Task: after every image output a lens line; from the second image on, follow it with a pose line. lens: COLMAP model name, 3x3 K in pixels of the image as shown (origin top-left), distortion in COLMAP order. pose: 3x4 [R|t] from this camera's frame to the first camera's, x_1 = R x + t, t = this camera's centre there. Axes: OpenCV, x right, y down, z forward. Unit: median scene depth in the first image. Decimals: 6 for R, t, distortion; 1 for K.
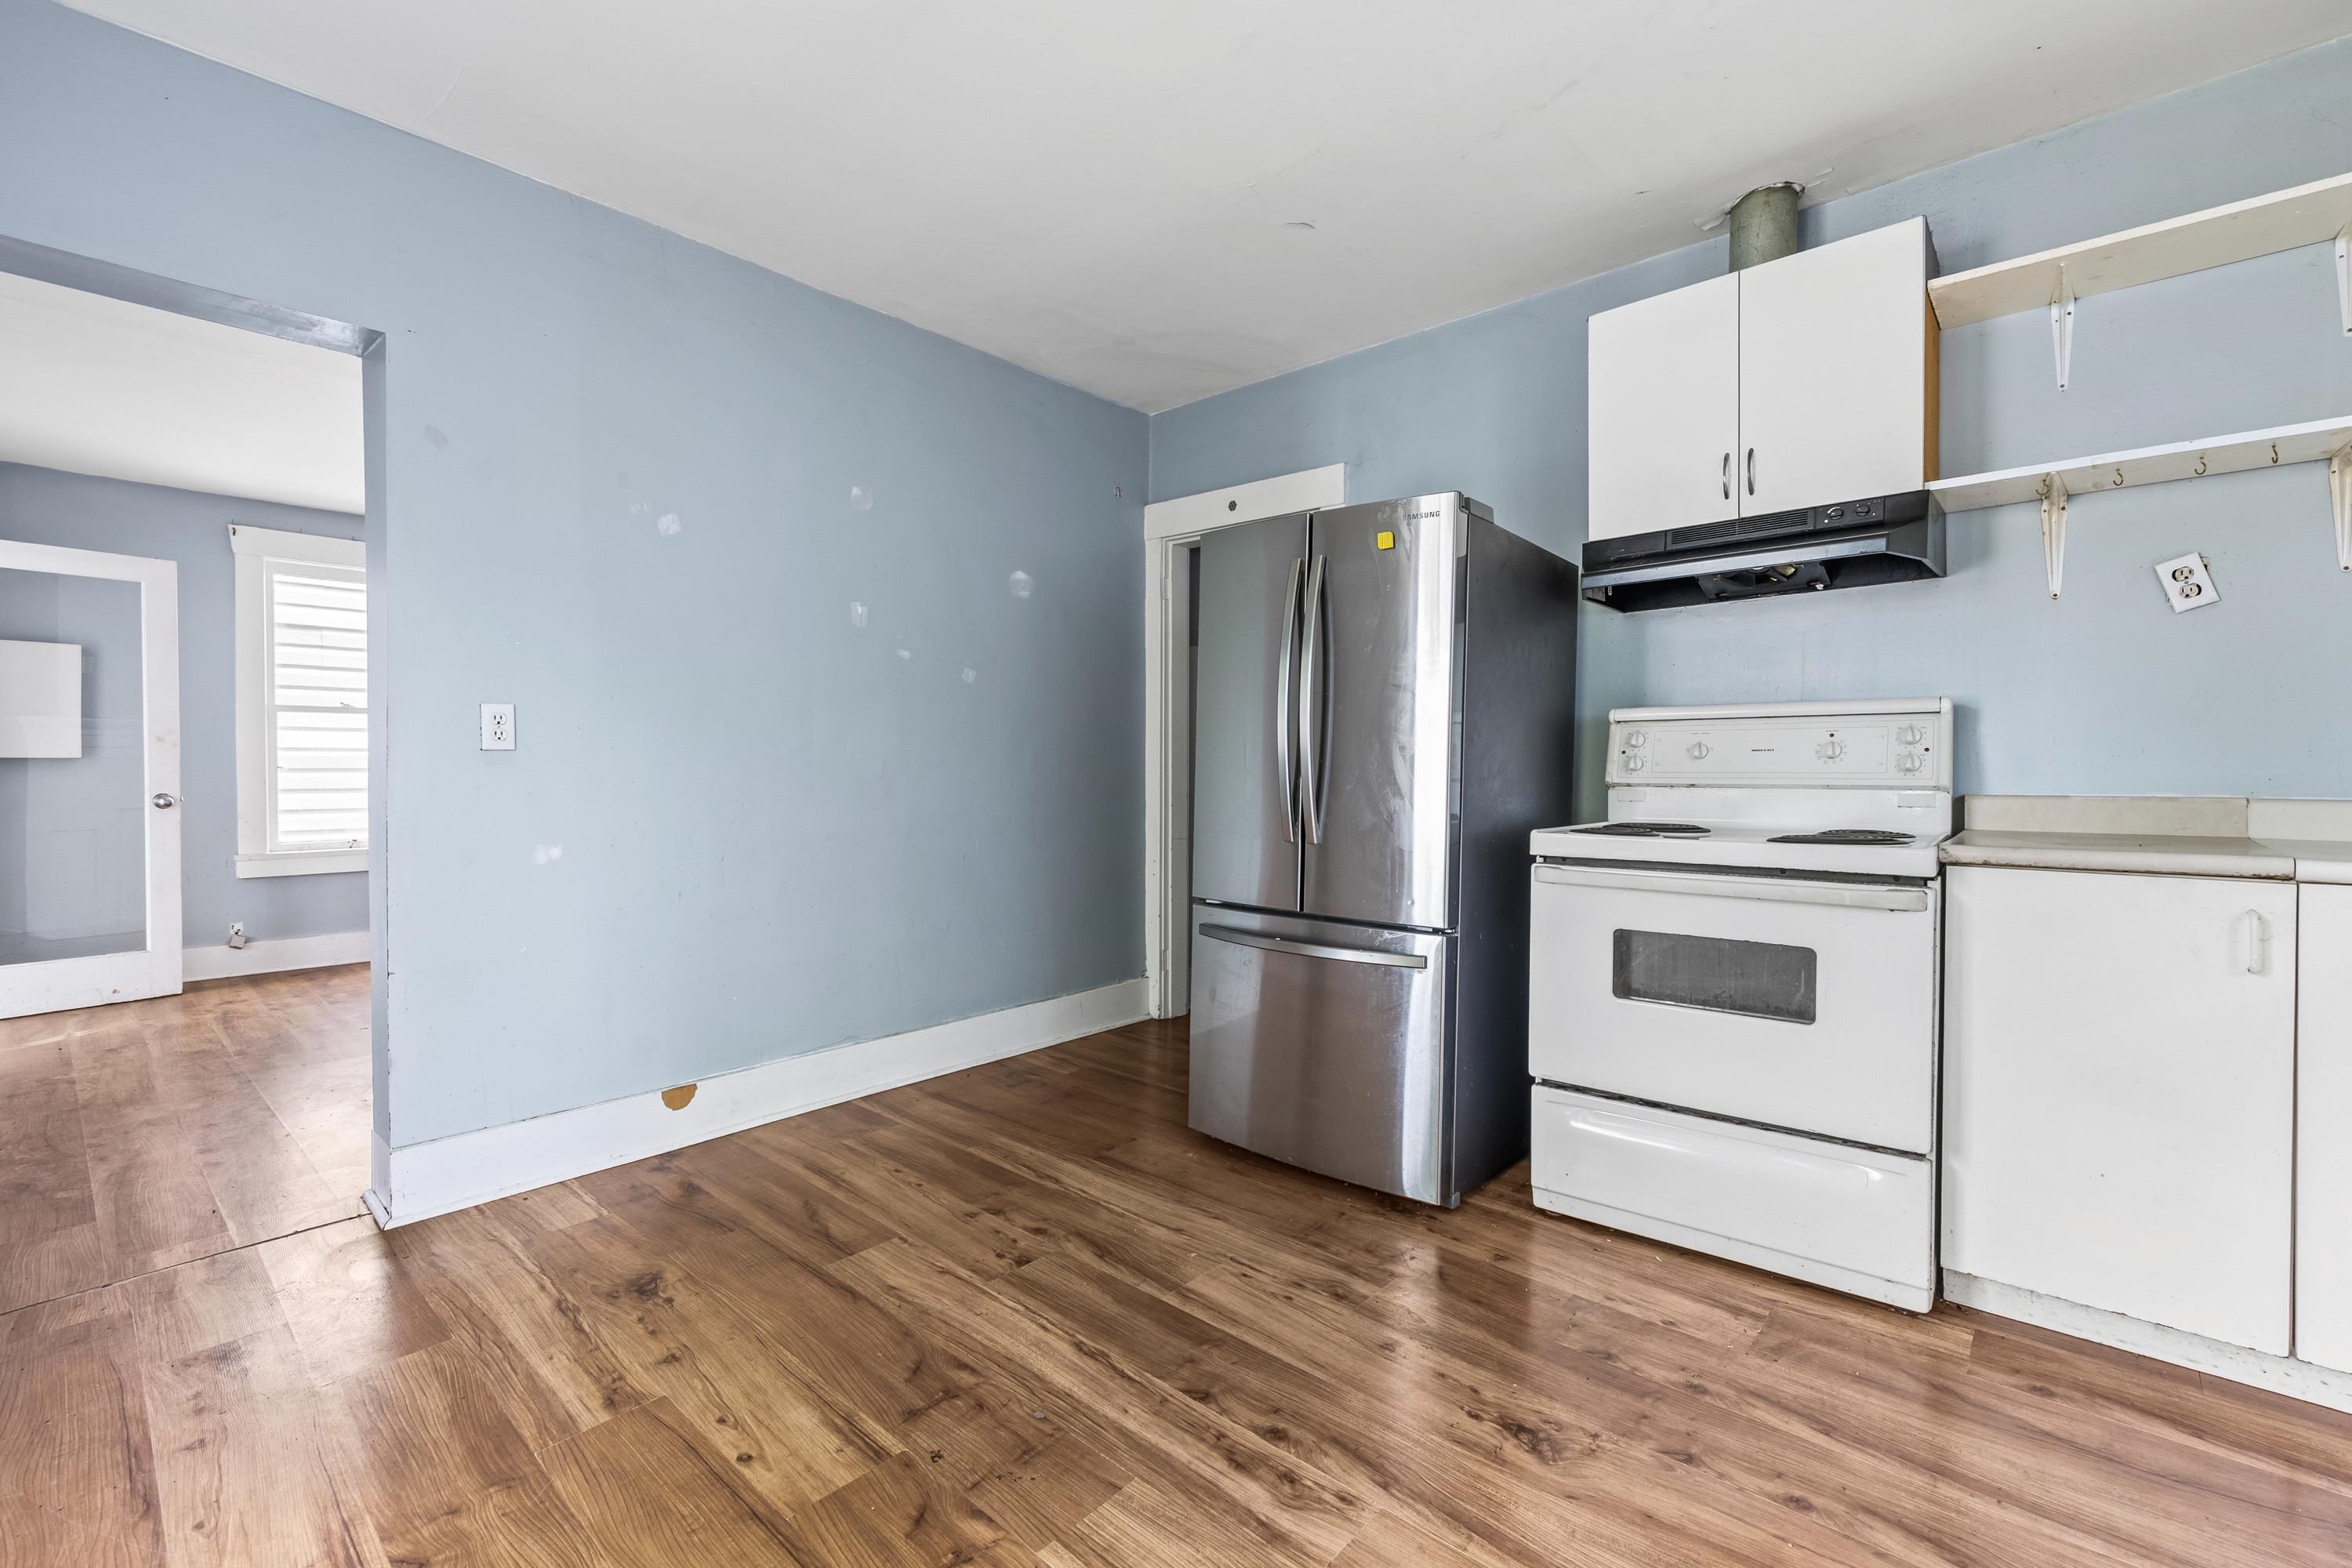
lens RADIAL K [[1015.6, 0, 1176.0], [0, 1015.6, 784.0], [0, 0, 1]] dist [0.000662, 0.000117]
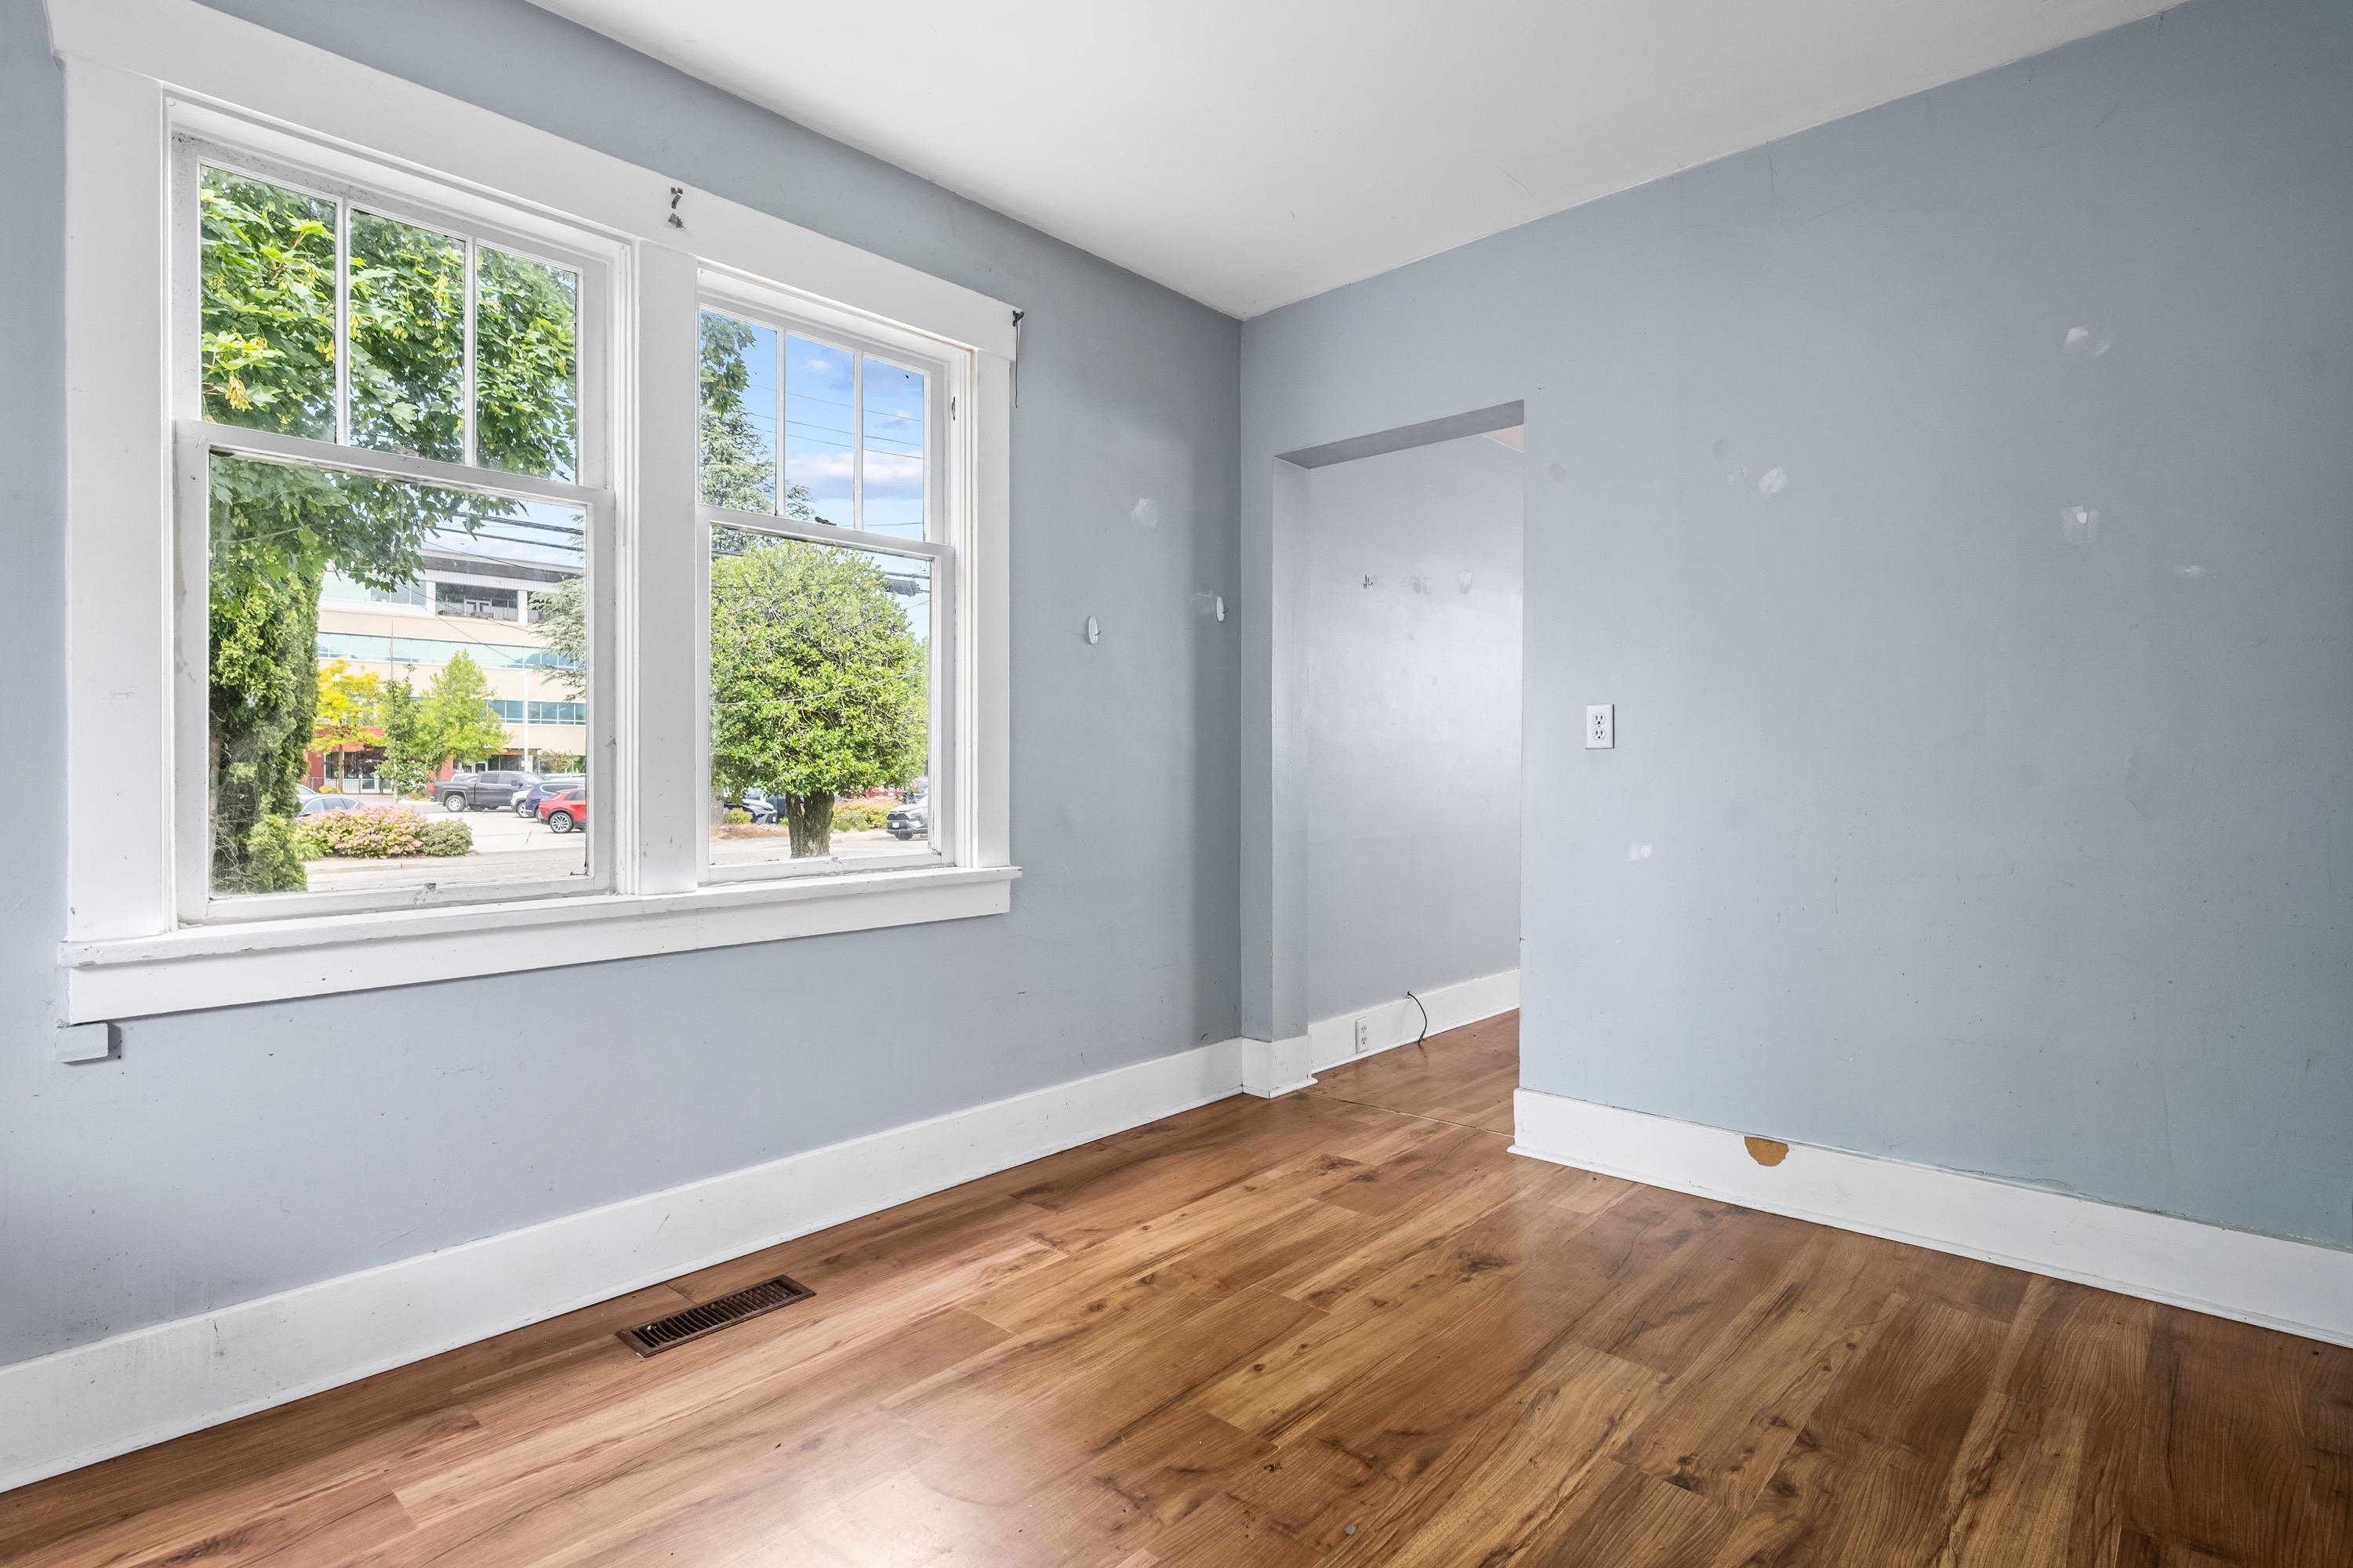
lens RADIAL K [[1172.4, 0, 1176.5], [0, 1172.4, 784.0], [0, 0, 1]] dist [0.001187, 0.000726]
pose [[-0.011092, 0.014616, -0.999832, 0.562461], [-0.018289, 0.999723, 0.014818, -0.006622], [0.999771, 0.018450, -0.010822, 0.578048]]
